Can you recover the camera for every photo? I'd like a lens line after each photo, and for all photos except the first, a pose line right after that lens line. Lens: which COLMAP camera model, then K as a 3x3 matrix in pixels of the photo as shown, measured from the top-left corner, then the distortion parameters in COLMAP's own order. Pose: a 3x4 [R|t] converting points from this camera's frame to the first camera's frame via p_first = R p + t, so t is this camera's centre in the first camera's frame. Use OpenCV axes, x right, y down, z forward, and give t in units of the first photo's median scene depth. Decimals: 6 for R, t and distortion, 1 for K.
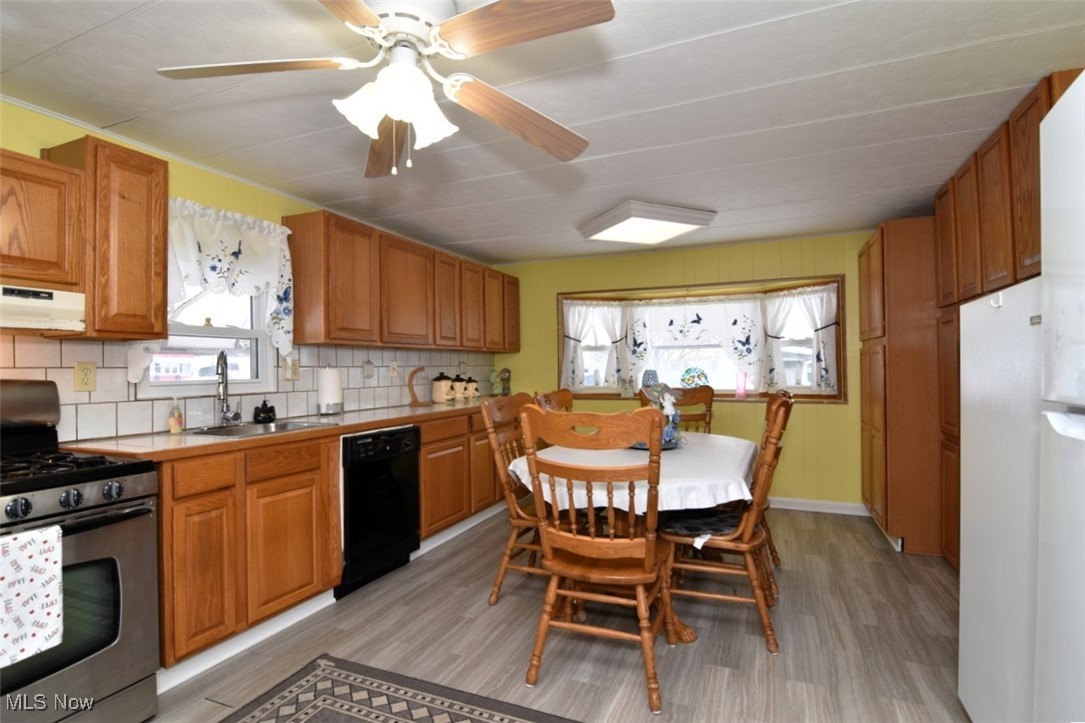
lens RADIAL K [[530.8, 0, 542.5], [0, 530.8, 361.5], [0, 0, 1]] dist [-0.005926, -0.010996]
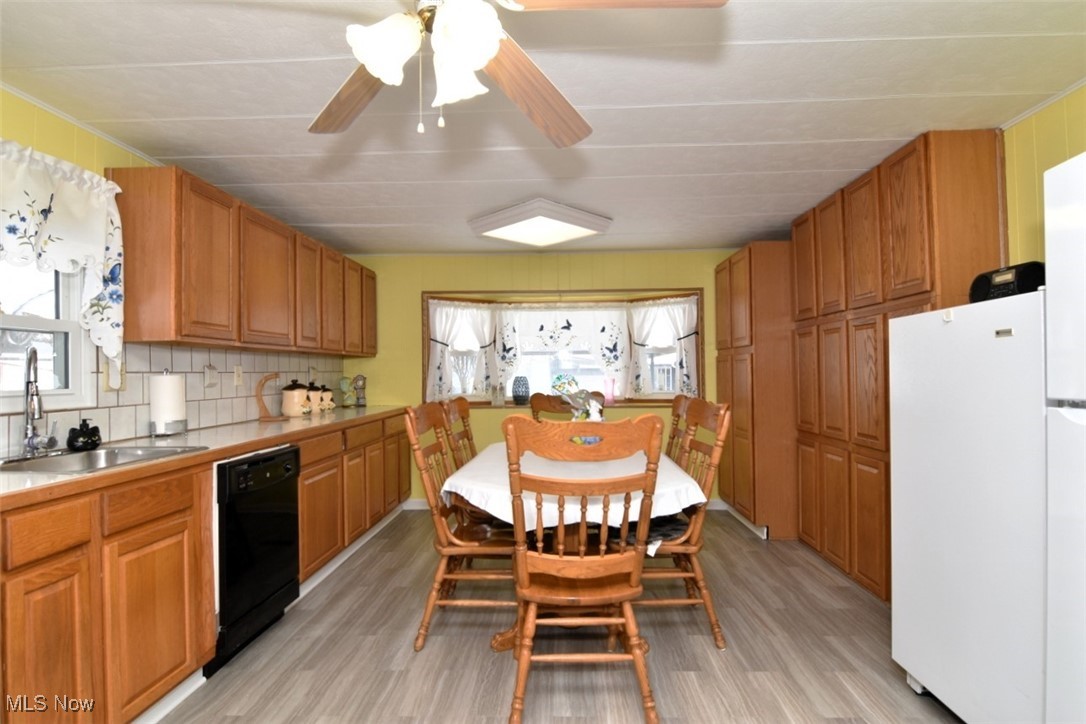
lens RADIAL K [[556.3, 0, 543.0], [0, 556.3, 362.0], [0, 0, 1]] dist [-0.000448, -0.015262]
pose [[0.934199, 0.007513, 0.356674, -0.194211], [-0.003457, 0.999922, -0.012010, 0.002668], [-0.356736, 0.009987, 0.934152, 0.070623]]
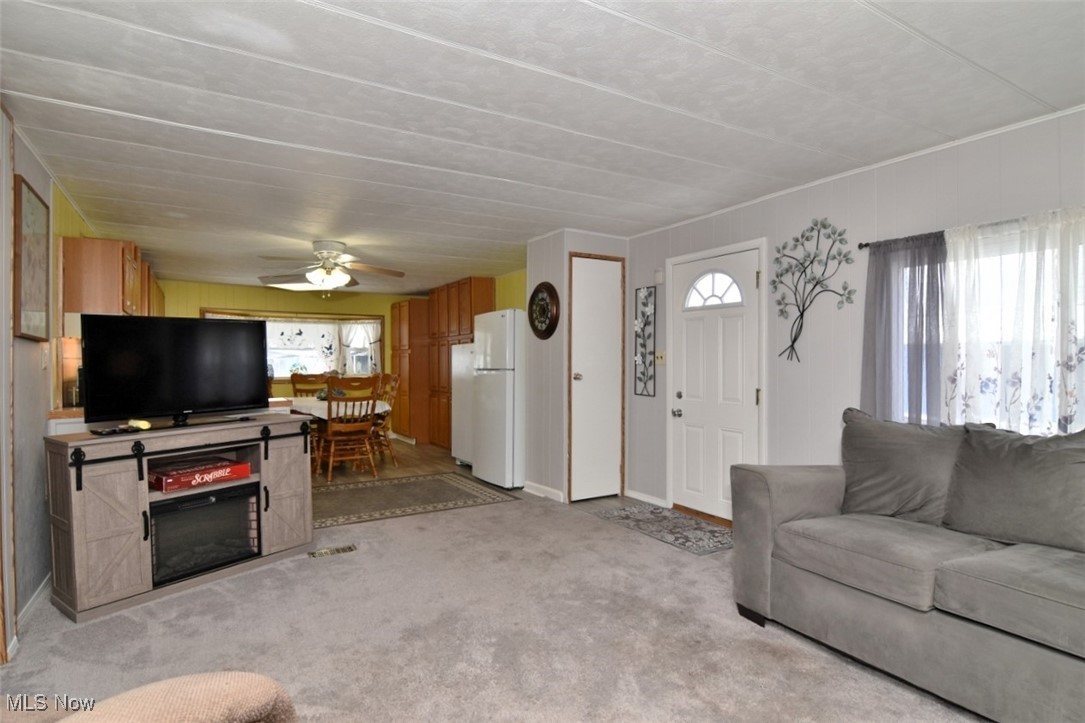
lens RADIAL K [[566.1, 0, 542.5], [0, 566.1, 361.5], [0, 0, 1]] dist [-0.000400, -0.016999]
pose [[0.583553, 0.011182, 0.811998, -1.056175], [-0.013861, 0.999897, -0.003809, 0.005322], [-0.811957, -0.009033, 0.583647, -0.933597]]
